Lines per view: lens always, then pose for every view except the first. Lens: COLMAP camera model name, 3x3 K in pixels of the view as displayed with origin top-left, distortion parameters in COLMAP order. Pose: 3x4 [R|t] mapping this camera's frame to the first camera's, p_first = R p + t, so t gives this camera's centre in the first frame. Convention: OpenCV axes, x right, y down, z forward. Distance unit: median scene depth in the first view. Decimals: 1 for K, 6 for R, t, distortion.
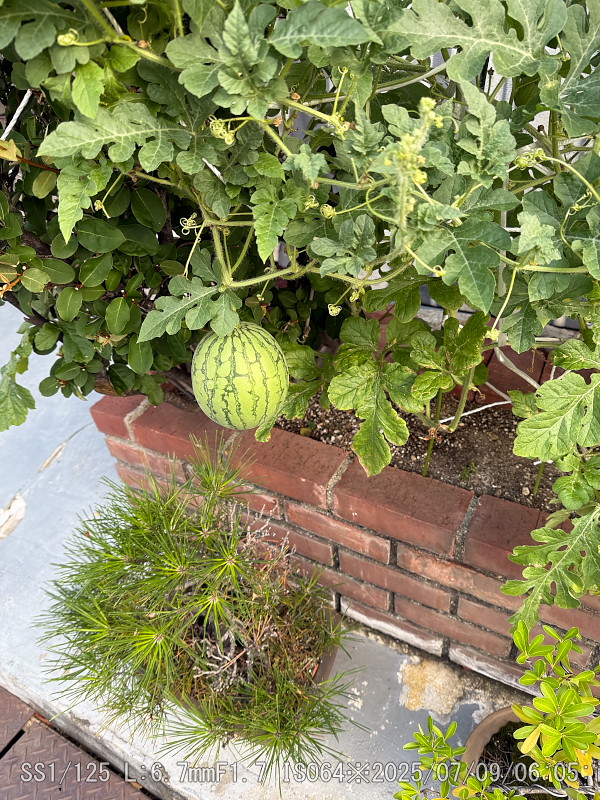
lens RADIAL K [[556.6, 0, 299.8], [0, 556.6, 400.2], [0, 0, 1]] dist [0.016114, -0.039281]
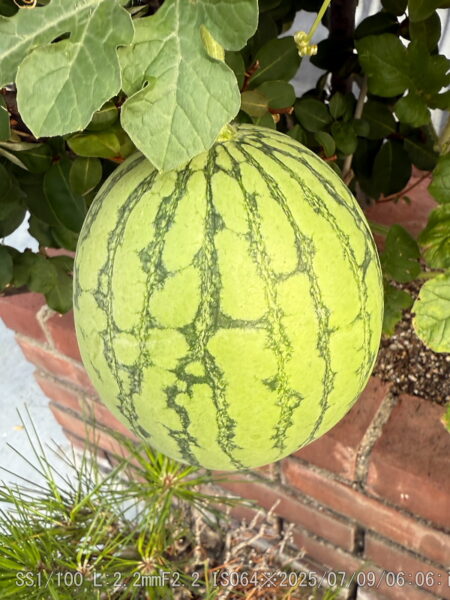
lens RADIAL K [[437.2, 0, 239.3], [0, 437.2, 283.2], [0, 0, 1]] dist [-0.004981, -0.001395]
pose [[0.999294, 0.024060, -0.028851, -0.068850], [-0.021692, 0.996578, 0.079758, -0.054386], [0.030672, -0.079076, 0.996397, 0.547359]]
